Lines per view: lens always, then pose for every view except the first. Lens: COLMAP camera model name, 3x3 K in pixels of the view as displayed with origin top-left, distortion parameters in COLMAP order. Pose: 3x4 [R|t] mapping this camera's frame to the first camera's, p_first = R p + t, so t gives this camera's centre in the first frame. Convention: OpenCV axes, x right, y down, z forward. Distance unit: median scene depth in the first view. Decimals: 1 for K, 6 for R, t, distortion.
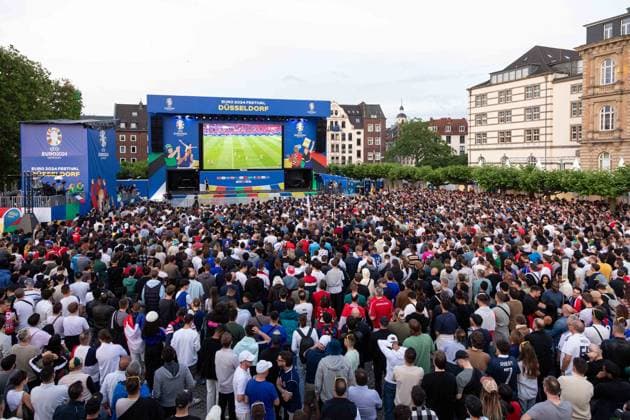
lens RADIAL K [[429.9, 0, 304.8], [0, 429.9, 173.1], [0, 0, 1]] dist [0.004210, 0.001128]
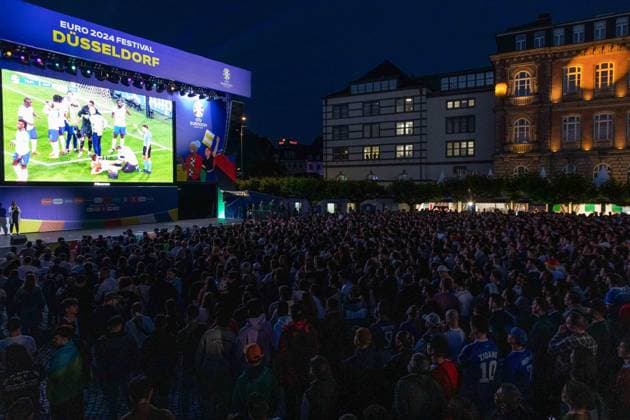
lens RADIAL K [[421.9, 0, 314.8], [0, 421.9, 201.1], [0, 0, 1]] dist [0.006267, 0.004342]
pose [[0.785182, -0.022328, 0.618863, -0.236363], [0.022709, 0.999716, 0.007257, 0.012931], [-0.618849, 0.008356, 0.785465, 0.464475]]
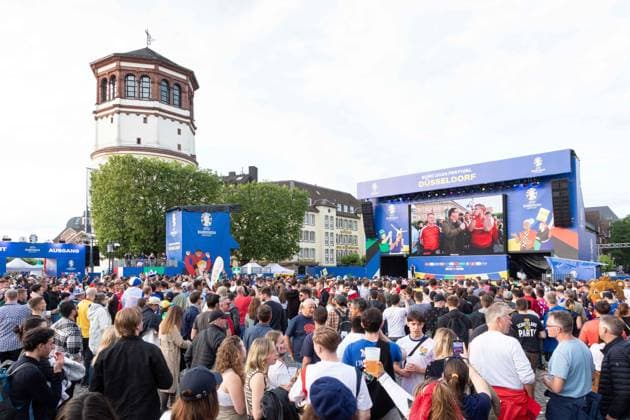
lens RADIAL K [[425.5, 0, 317.1], [0, 425.5, 249.5], [0, 0, 1]] dist [-0.000340, -0.000367]
pose [[0.557903, -0.035966, -0.829126, 0.372885], [-0.024601, 0.997905, -0.059841, 0.036782], [0.829541, 0.053782, 0.555849, 0.307063]]
